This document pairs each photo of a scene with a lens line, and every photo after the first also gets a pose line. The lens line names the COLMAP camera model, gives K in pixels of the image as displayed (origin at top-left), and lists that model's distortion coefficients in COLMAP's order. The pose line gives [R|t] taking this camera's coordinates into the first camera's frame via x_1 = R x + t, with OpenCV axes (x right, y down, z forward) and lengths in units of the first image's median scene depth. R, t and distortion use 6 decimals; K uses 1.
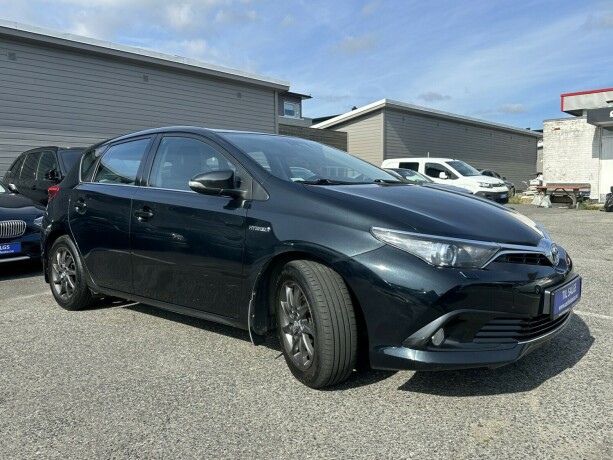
lens RADIAL K [[503.7, 0, 306.3], [0, 503.7, 229.0], [0, 0, 1]] dist [-0.005847, -0.006009]
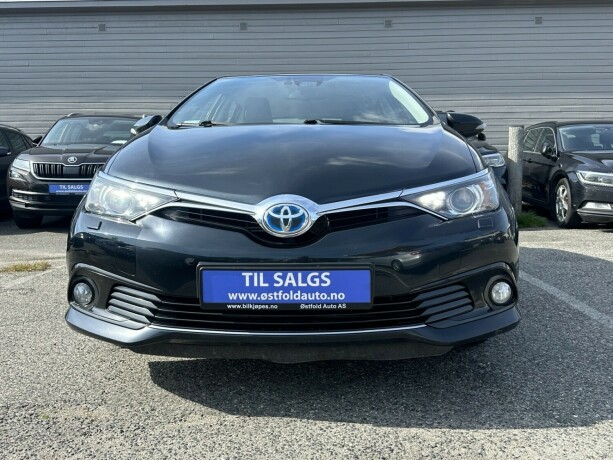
lens RADIAL K [[602.3, 0, 306.2], [0, 602.3, 230.1], [0, 0, 1]] dist [-0.016640, 0.000000]
pose [[0.608882, 0.081152, -0.789099, 0.497991], [-0.066630, 0.996470, 0.051066, 0.019622], [0.790457, 0.021484, 0.612140, 0.275966]]
